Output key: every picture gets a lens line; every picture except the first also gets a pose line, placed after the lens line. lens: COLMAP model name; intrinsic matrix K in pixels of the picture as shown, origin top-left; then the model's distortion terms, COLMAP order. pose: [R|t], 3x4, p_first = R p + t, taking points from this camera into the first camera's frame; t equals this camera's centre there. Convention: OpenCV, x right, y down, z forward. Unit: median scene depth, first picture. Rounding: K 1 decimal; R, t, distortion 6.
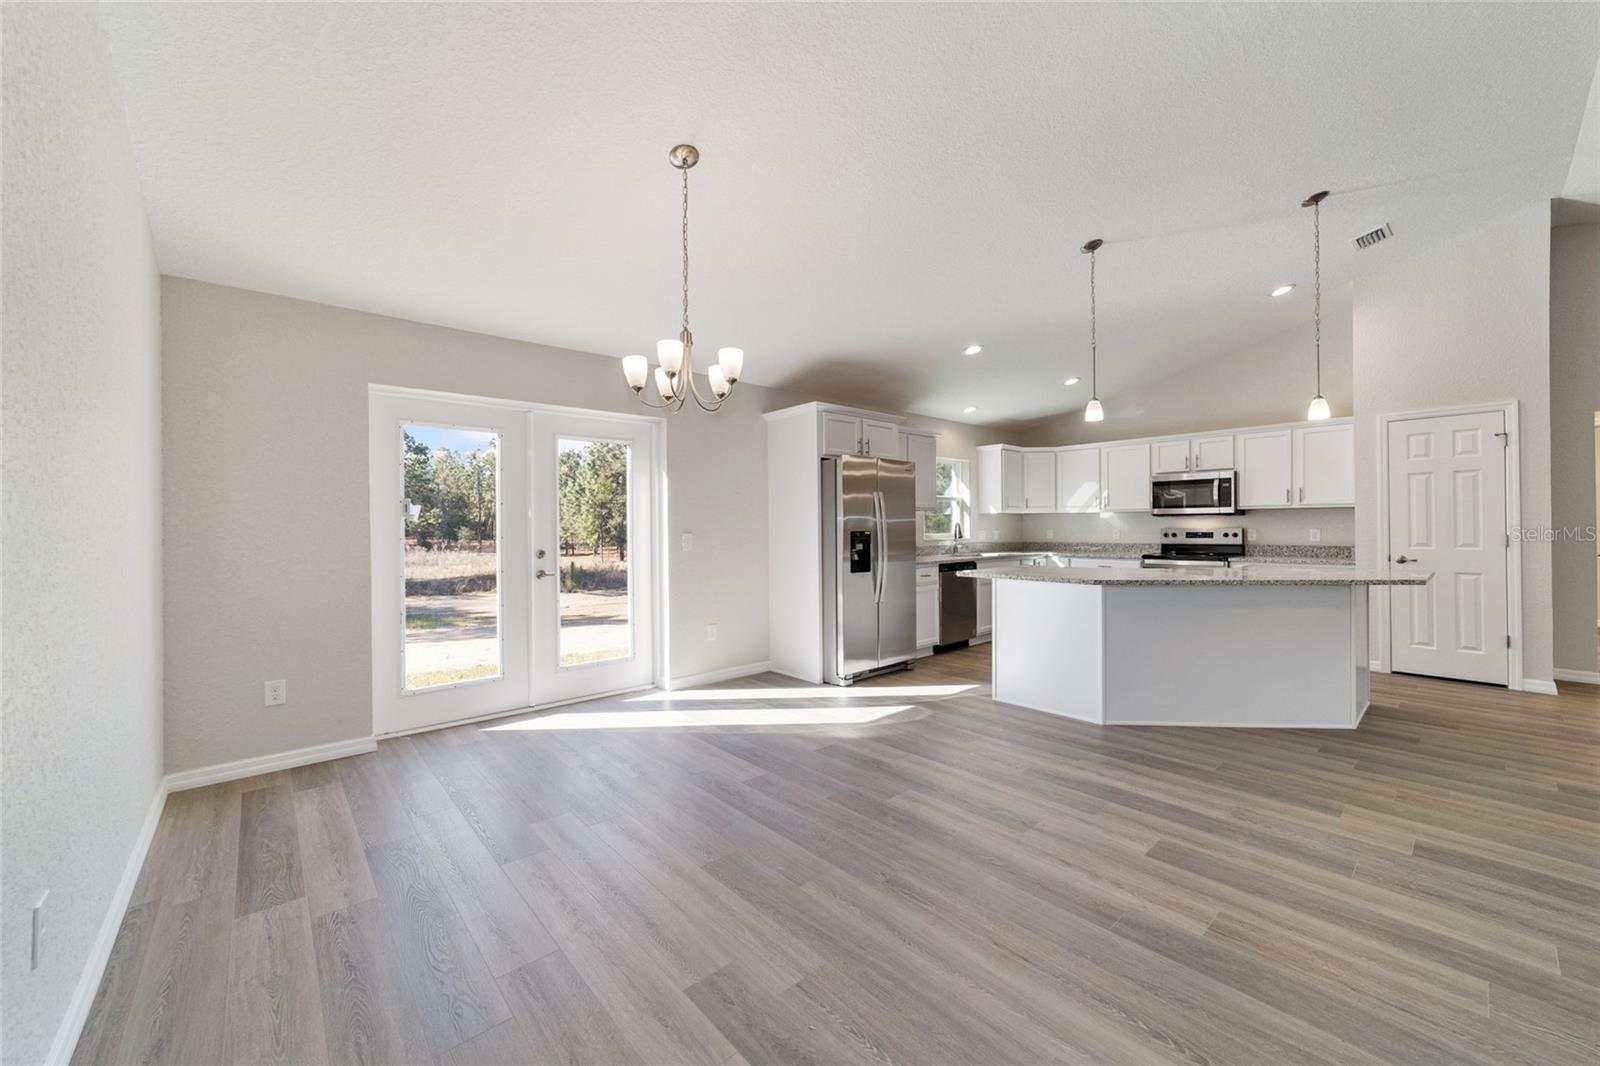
lens RADIAL K [[611.0, 0, 795.3], [0, 611.0, 528.8], [0, 0, 1]] dist [-0.019205, 0.008801]
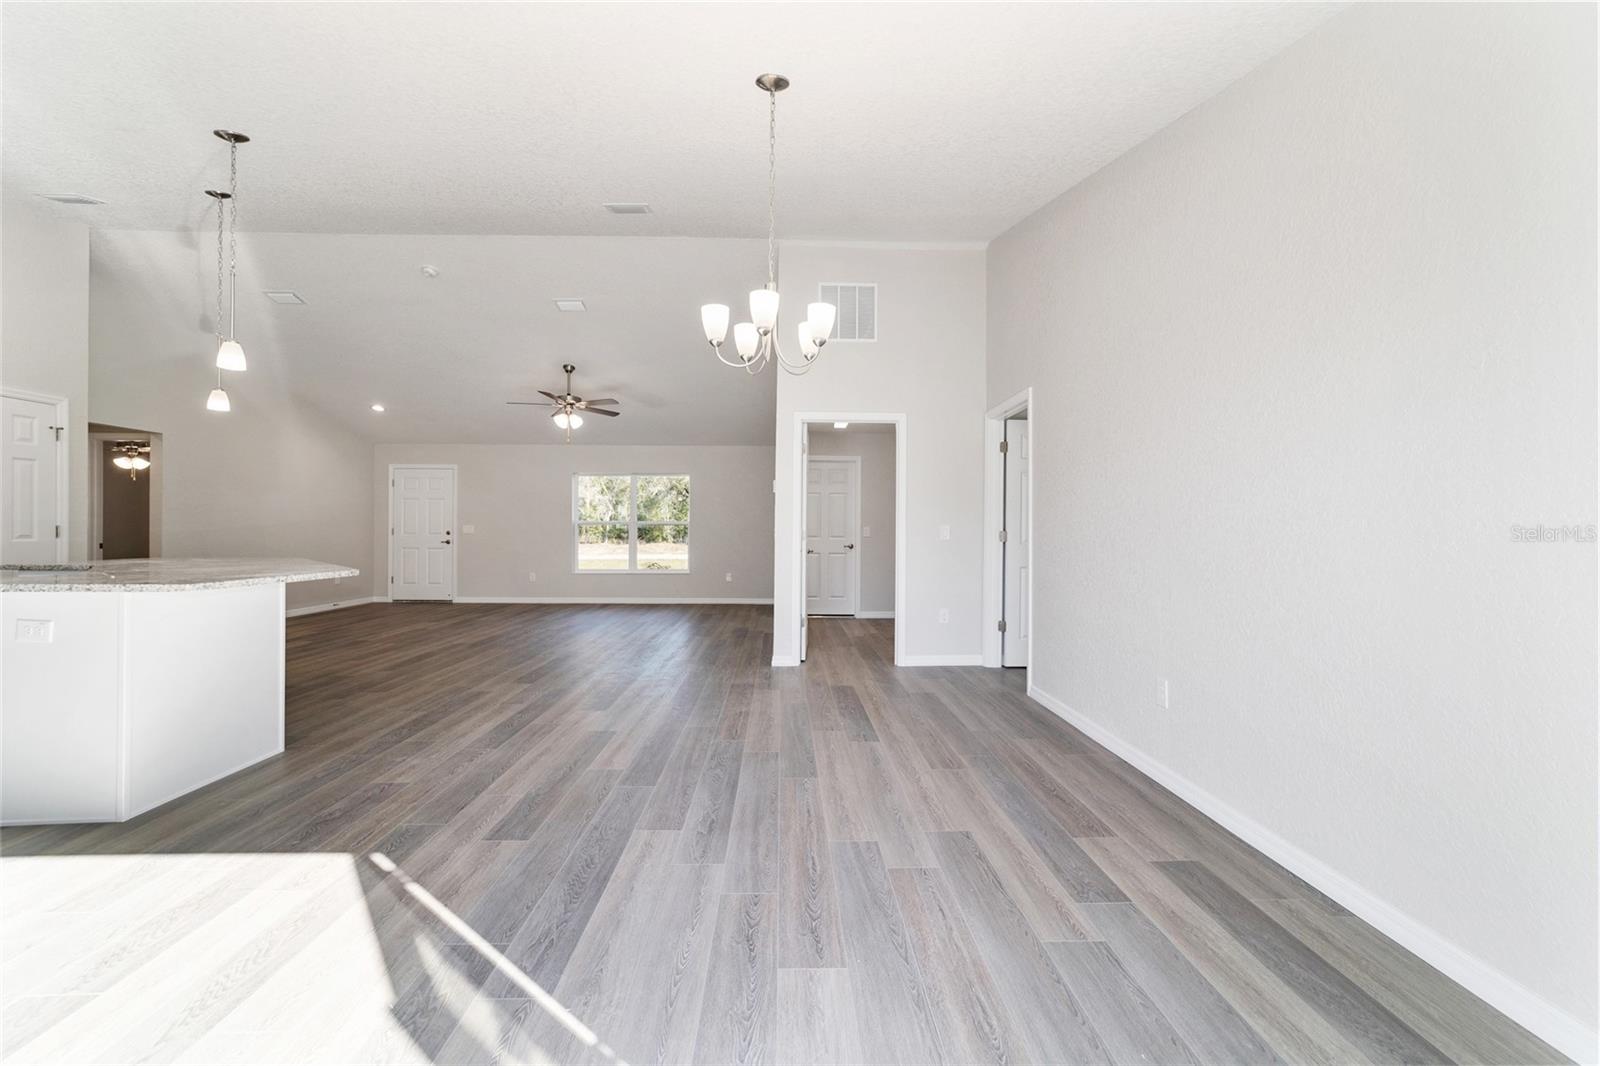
lens RADIAL K [[611.0, 0, 795.3], [0, 611.0, 528.8], [0, 0, 1]] dist [-0.019205, 0.008801]
pose [[-0.764603, 0.004187, 0.644488, -0.371432], [0.001765, 0.999989, -0.004402, 0.017629], [-0.644500, -0.002228, -0.764601, 0.792444]]
